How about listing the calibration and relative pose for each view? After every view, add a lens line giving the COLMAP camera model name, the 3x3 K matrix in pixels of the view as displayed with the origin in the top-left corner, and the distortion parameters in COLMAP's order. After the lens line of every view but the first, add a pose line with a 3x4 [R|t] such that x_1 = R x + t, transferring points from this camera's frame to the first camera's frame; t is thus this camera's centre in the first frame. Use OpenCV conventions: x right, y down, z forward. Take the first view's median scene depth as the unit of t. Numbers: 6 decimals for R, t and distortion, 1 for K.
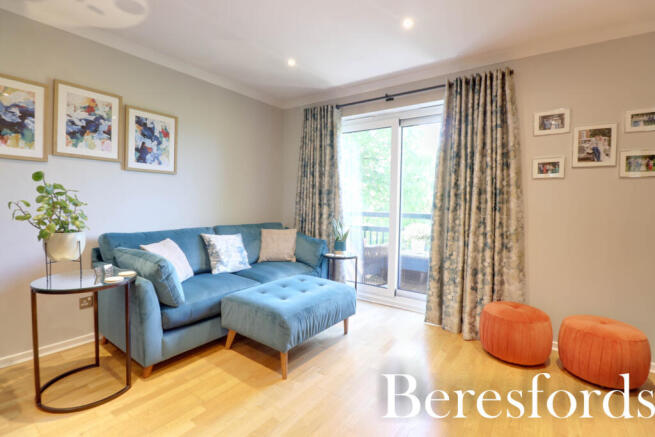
lens RADIAL K [[301.4, 0, 329.5], [0, 301.4, 209.6], [0, 0, 1]] dist [0.000091, -0.009435]
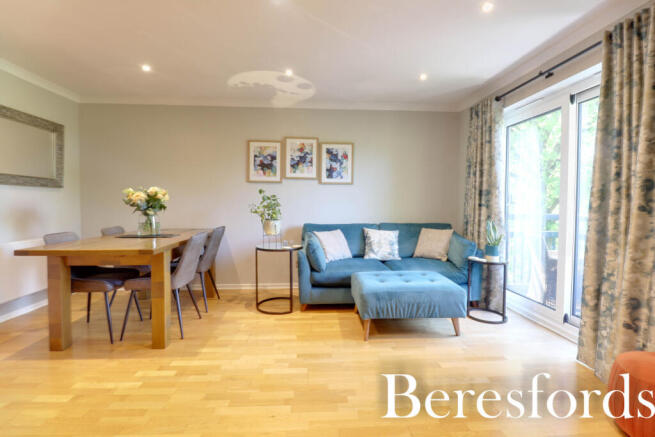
lens RADIAL K [[301.4, 0, 329.5], [0, 301.4, 209.6], [0, 0, 1]] dist [0.000091, -0.009435]
pose [[0.636281, 0.003248, -0.771450, 0.523356], [-0.012576, 0.999902, -0.006162, 0.009391], [0.771355, 0.013622, 0.636260, 0.040069]]
